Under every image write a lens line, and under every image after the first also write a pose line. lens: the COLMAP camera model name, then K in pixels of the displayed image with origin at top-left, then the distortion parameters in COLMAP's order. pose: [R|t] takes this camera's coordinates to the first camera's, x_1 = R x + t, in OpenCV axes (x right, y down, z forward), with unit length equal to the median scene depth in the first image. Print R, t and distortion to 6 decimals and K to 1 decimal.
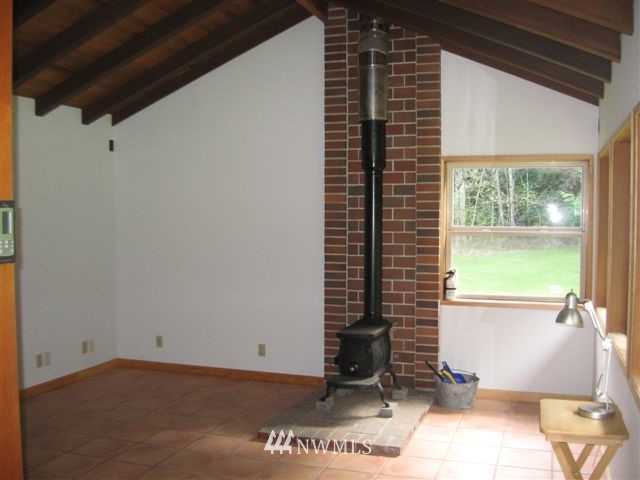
lens RADIAL K [[665.9, 0, 318.5], [0, 665.9, 239.5], [0, 0, 1]] dist [-0.106405, 0.000000]
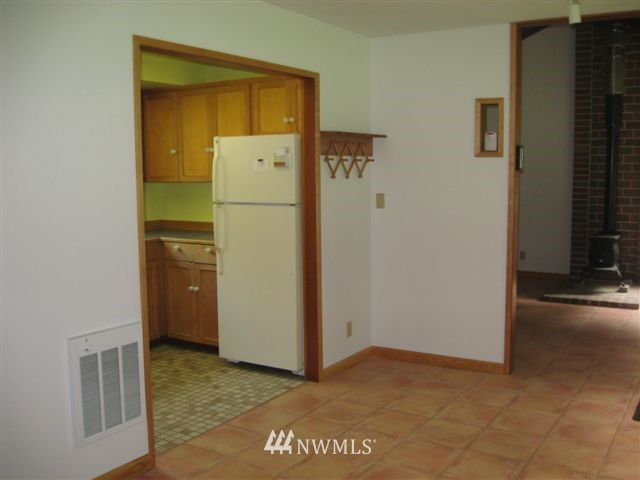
lens RADIAL K [[665.9, 0, 321.7], [0, 665.9, 241.1], [0, 0, 1]] dist [-0.106405, 0.000000]
pose [[0.972393, 0.016646, -0.232753, -0.192325], [0.002140, 0.996774, 0.080230, 0.024001], [0.233338, -0.078514, 0.969221, -0.518320]]
